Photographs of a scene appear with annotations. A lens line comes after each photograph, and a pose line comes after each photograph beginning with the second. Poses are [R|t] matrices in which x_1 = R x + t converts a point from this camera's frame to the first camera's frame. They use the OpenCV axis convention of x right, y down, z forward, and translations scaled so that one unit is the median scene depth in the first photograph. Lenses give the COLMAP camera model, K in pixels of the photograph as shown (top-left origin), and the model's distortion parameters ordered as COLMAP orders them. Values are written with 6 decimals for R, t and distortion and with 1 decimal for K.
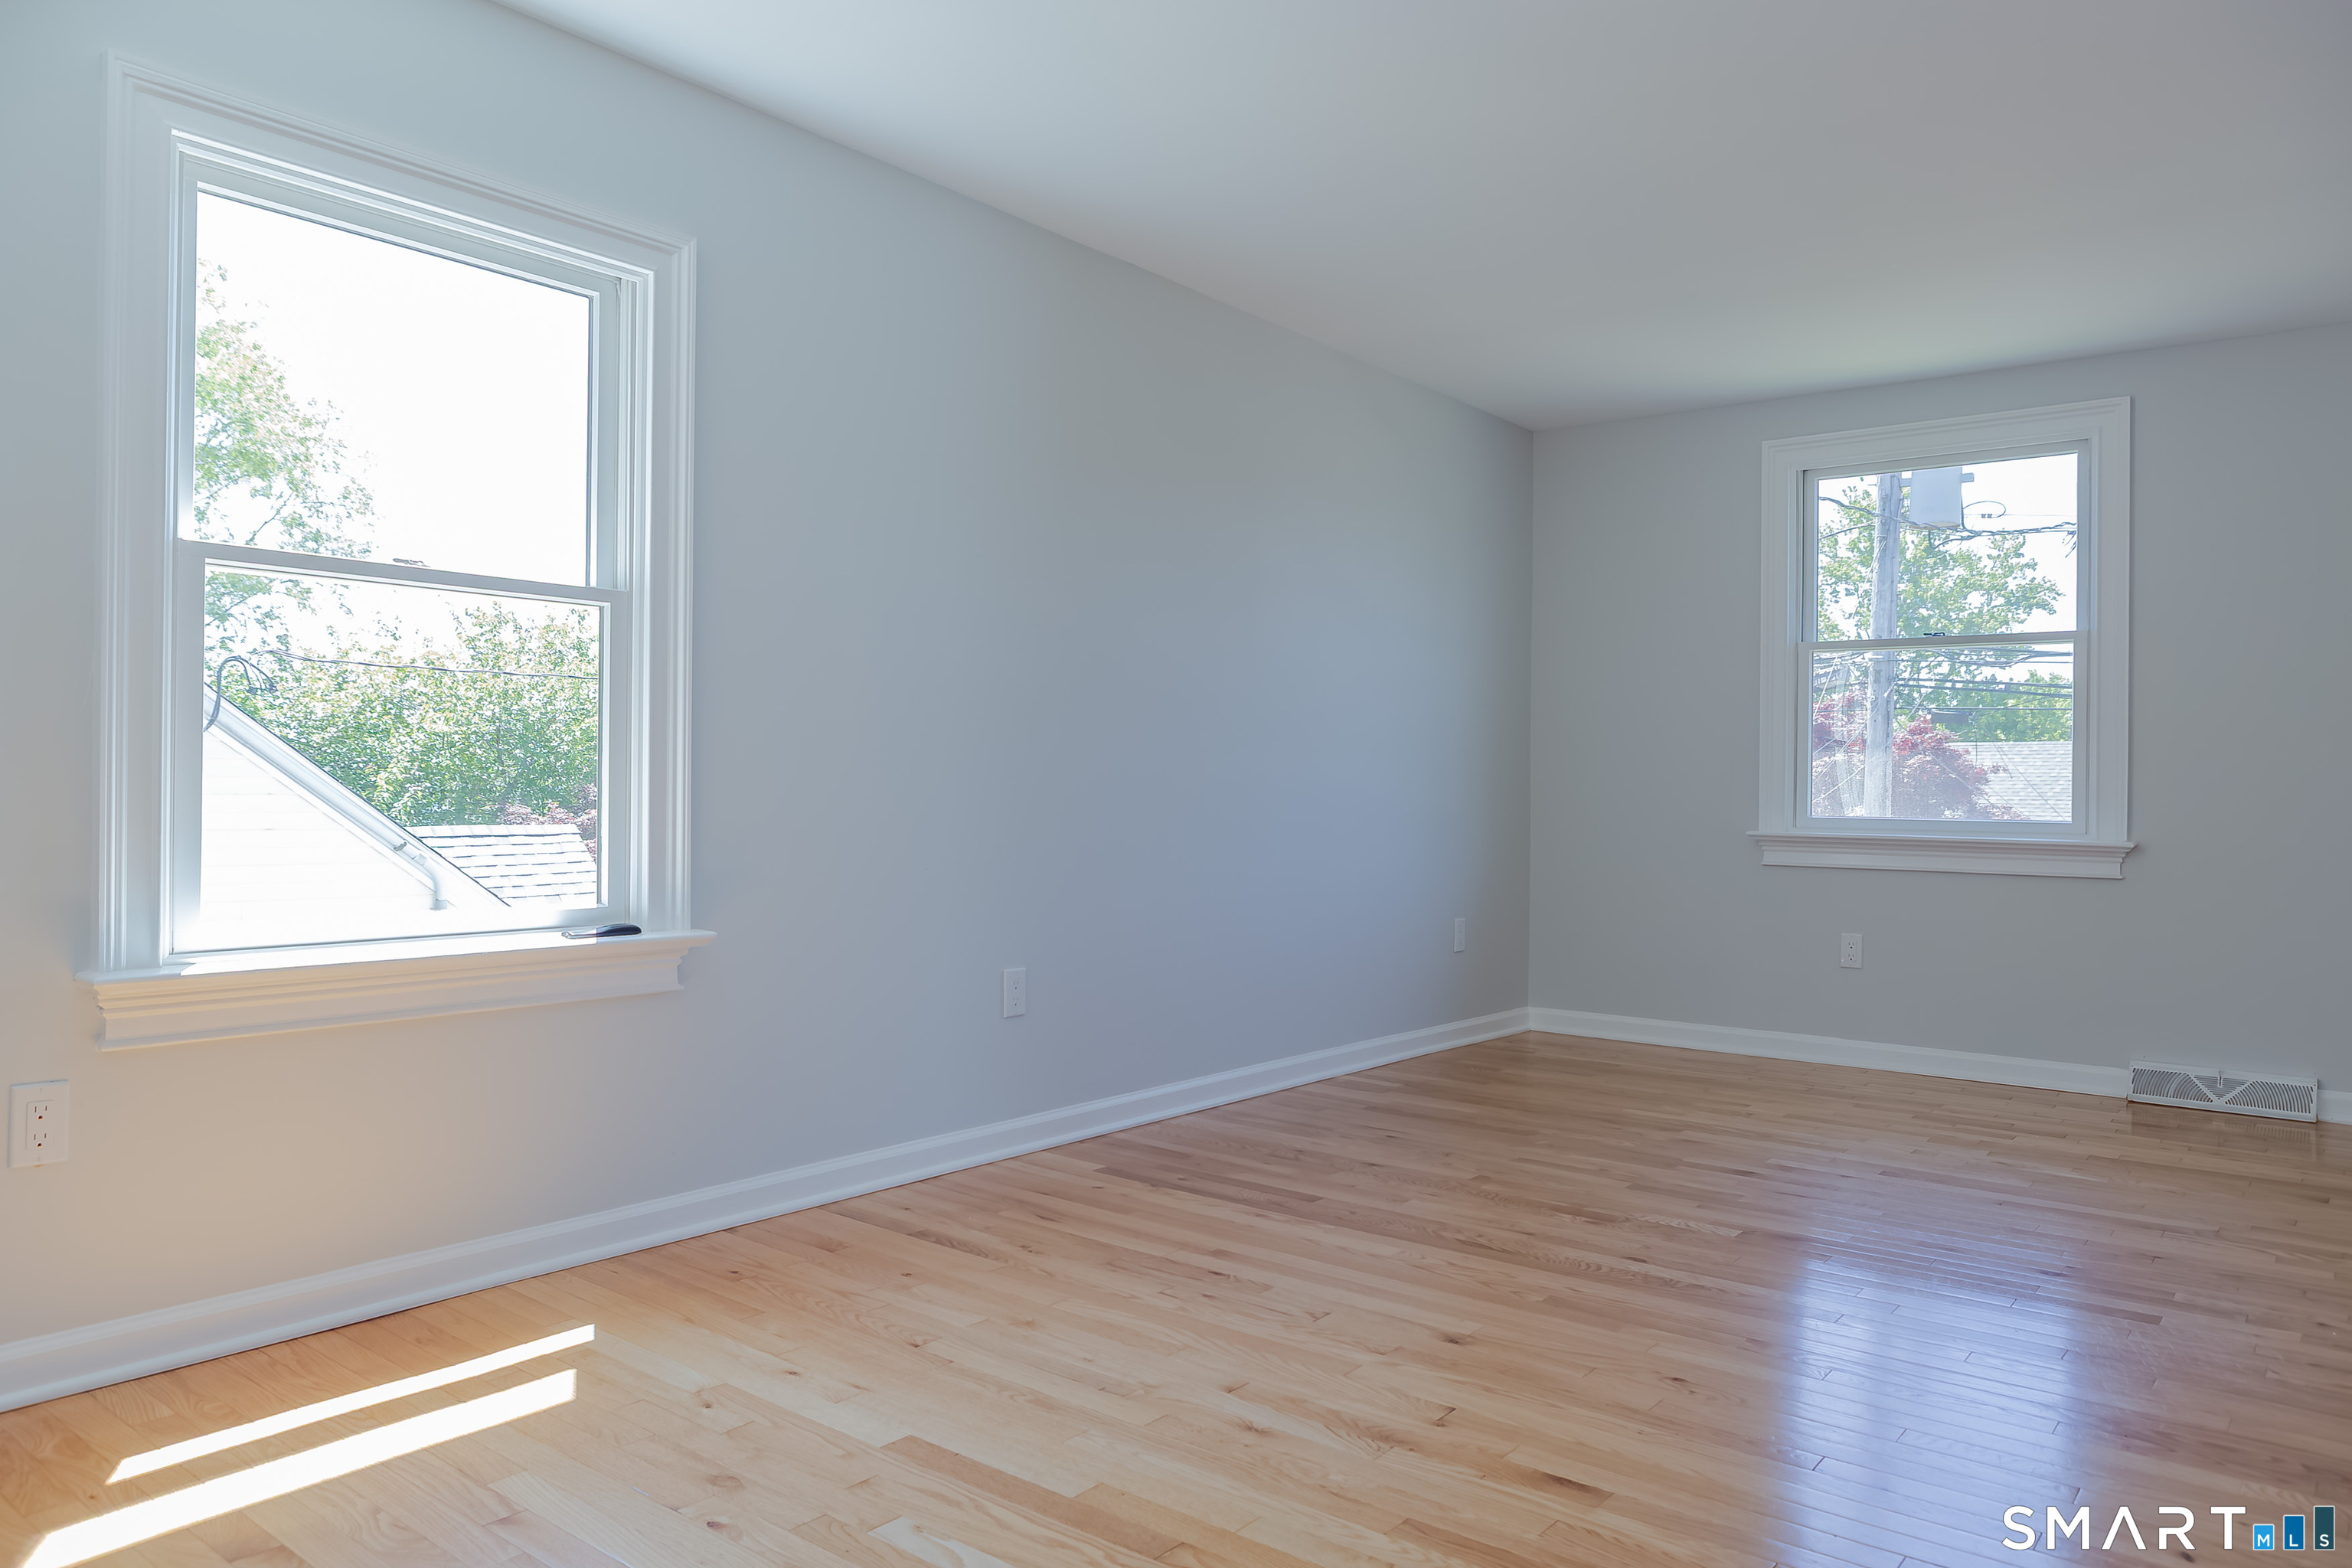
lens RADIAL K [[1590.5, 0, 1176.3], [0, 1590.5, 787.2], [0, 0, 1]] dist [-0.000792, 0.002832]
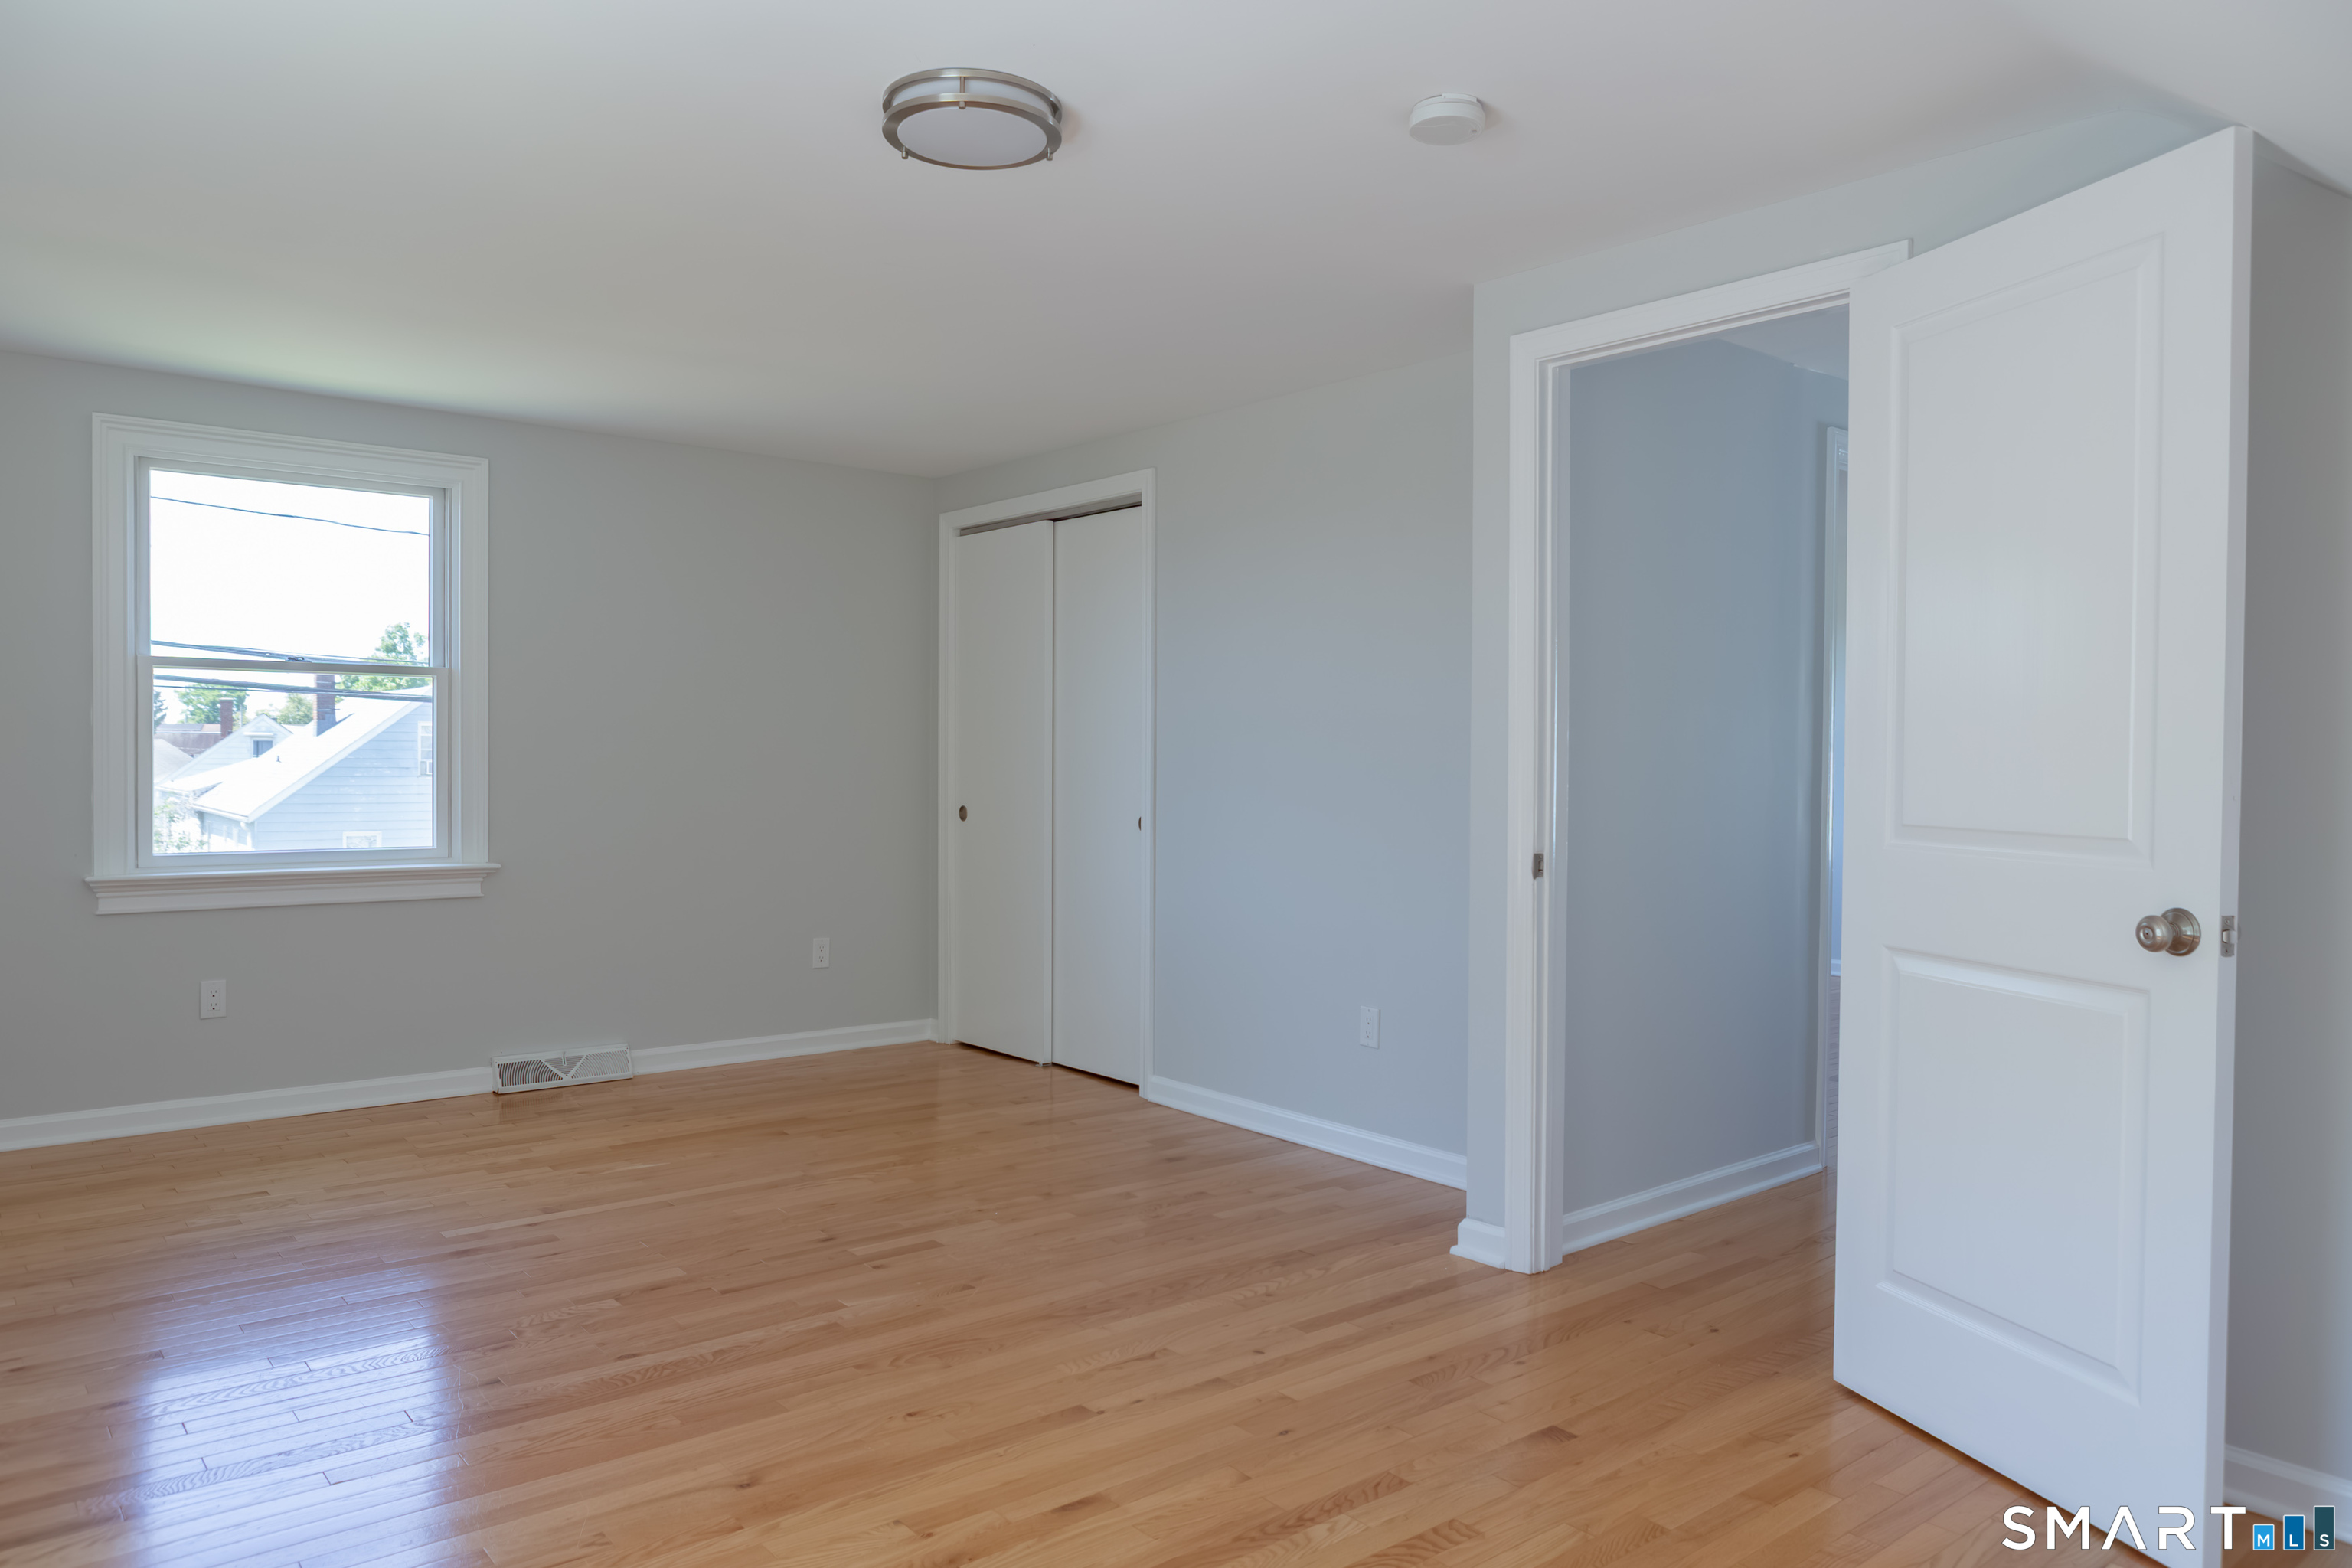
lens RADIAL K [[1590.5, 0, 1176.3], [0, 1590.5, 787.2], [0, 0, 1]] dist [-0.000792, 0.002832]
pose [[0.213914, -0.032140, 0.976324, -0.595555], [-0.008372, 0.999362, 0.034733, -0.095567], [-0.976817, -0.015603, 0.213508, 0.459328]]
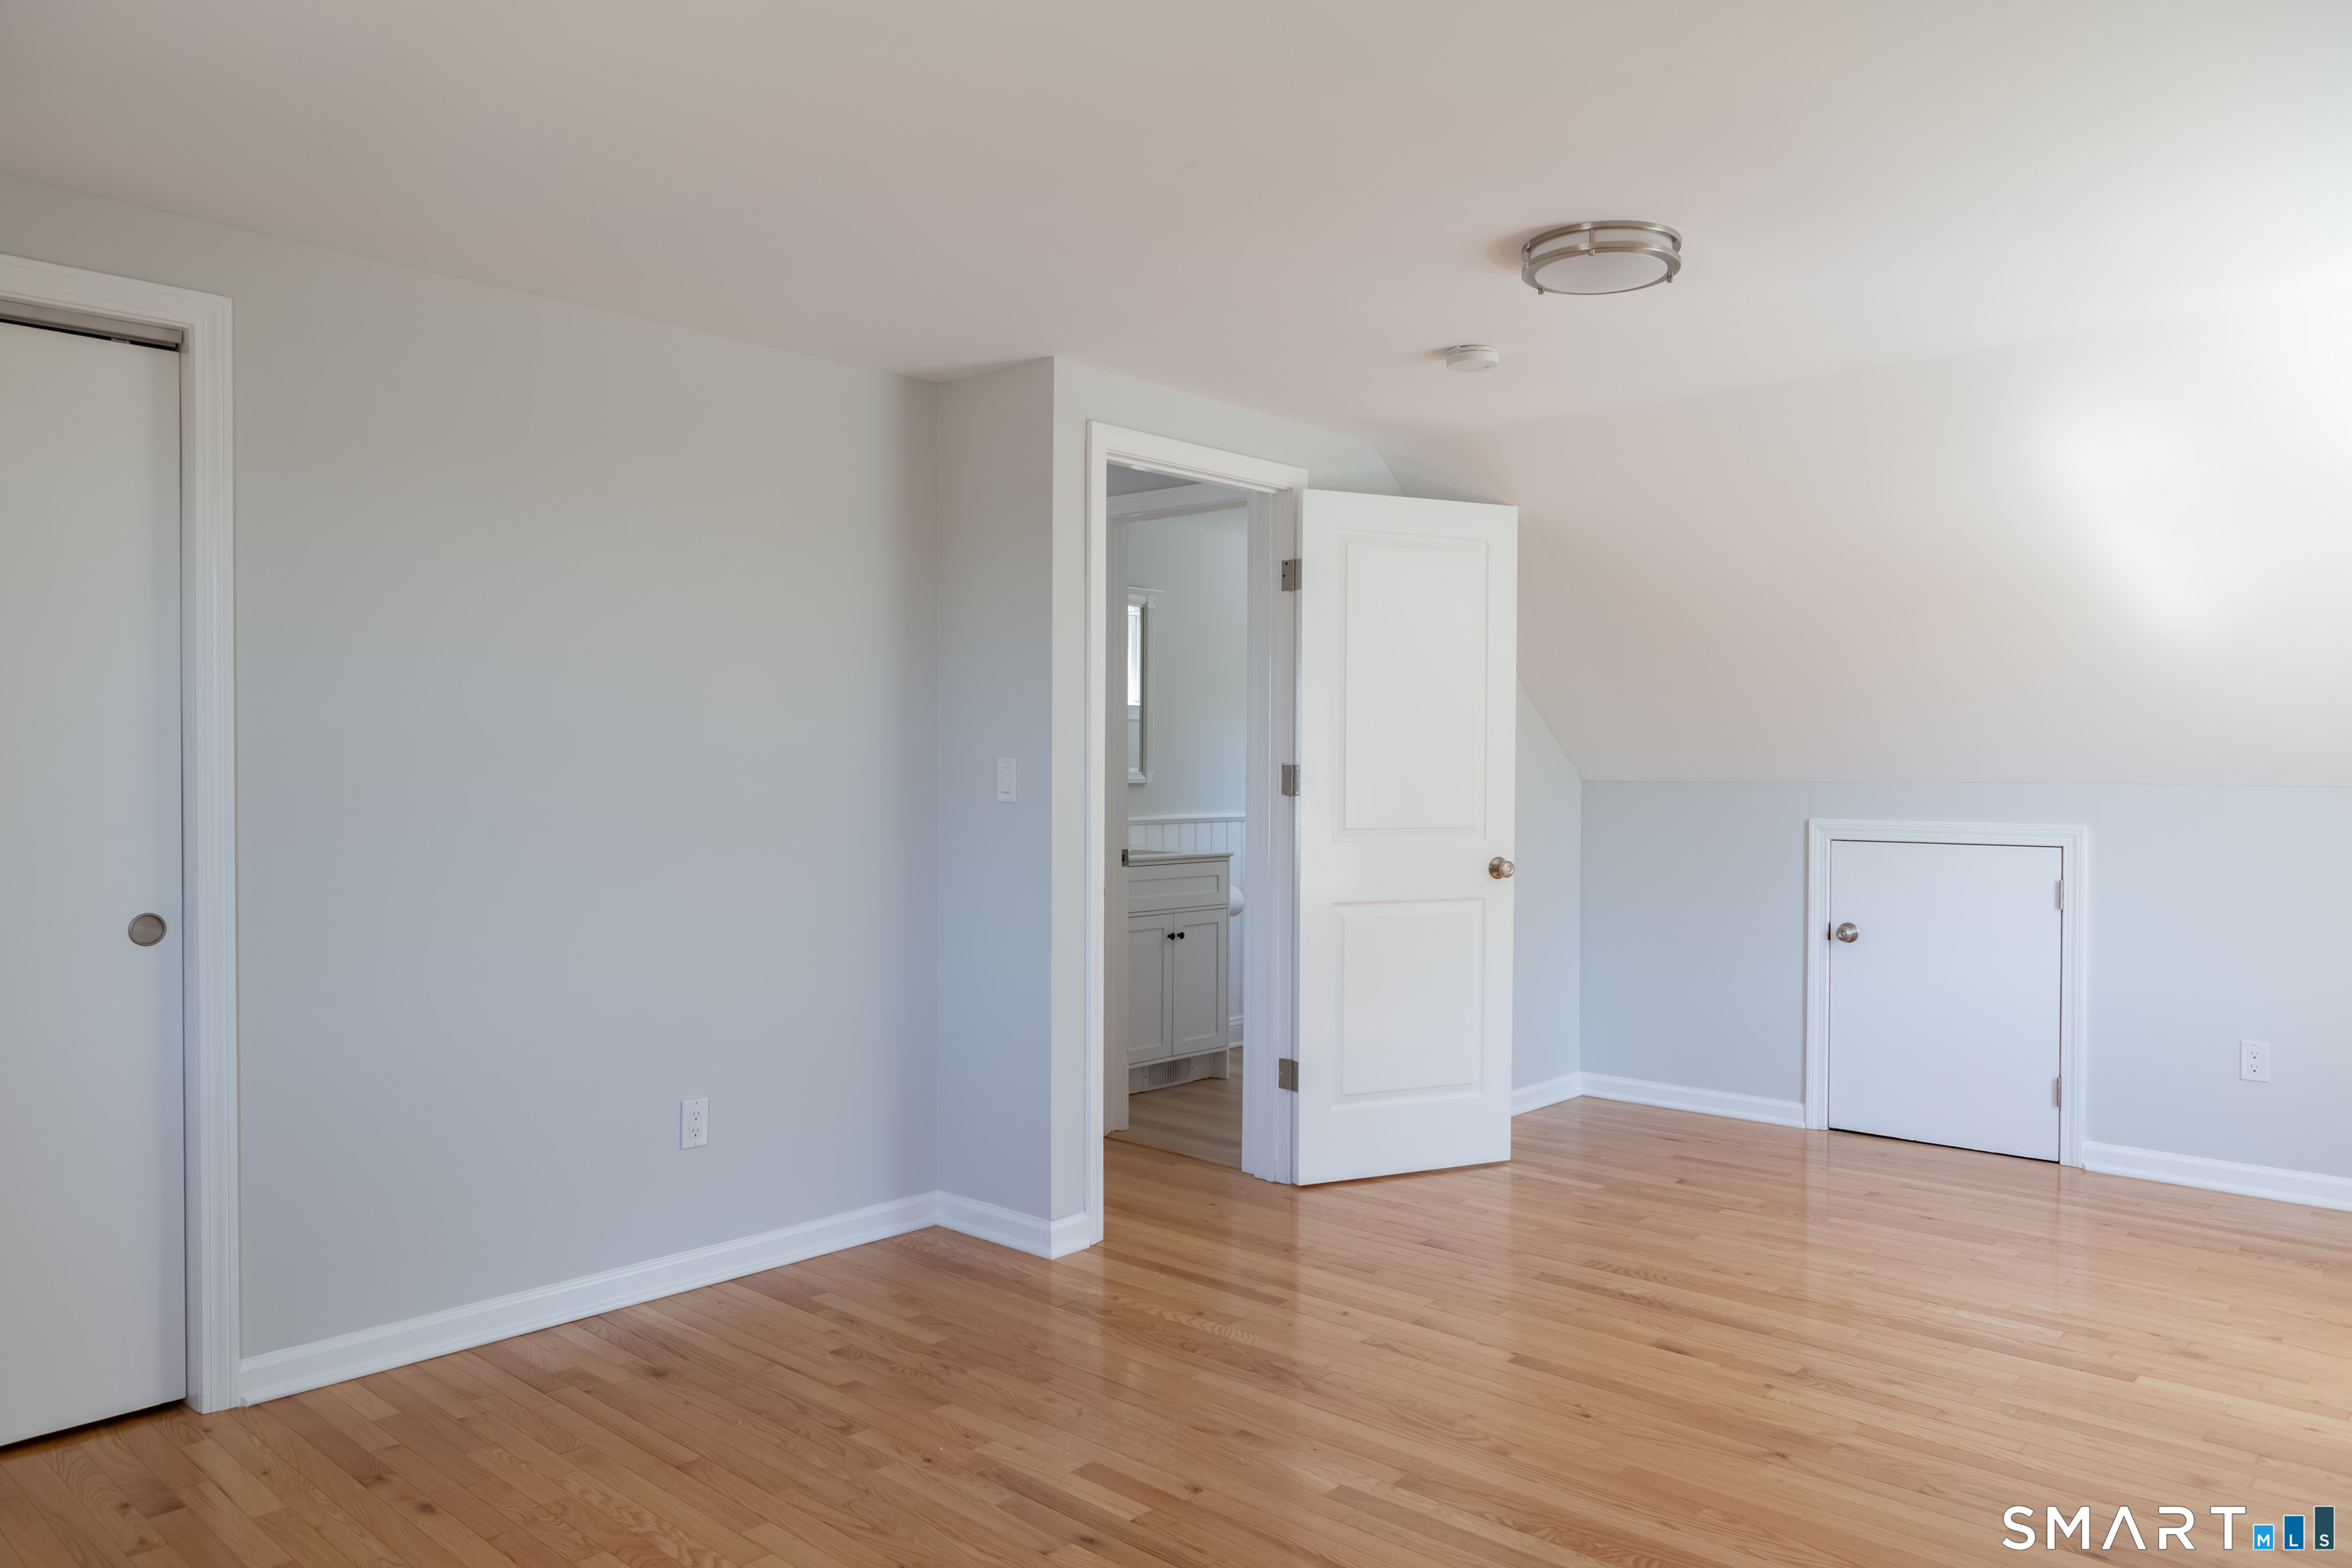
lens RADIAL K [[1590.5, 0, 1176.3], [0, 1590.5, 787.2], [0, 0, 1]] dist [-0.000792, 0.002832]
pose [[-0.997421, -0.019547, 0.069053, 0.444129], [-0.018860, 0.999766, 0.010588, -0.099969], [-0.069244, 0.009259, -0.997557, 1.797162]]
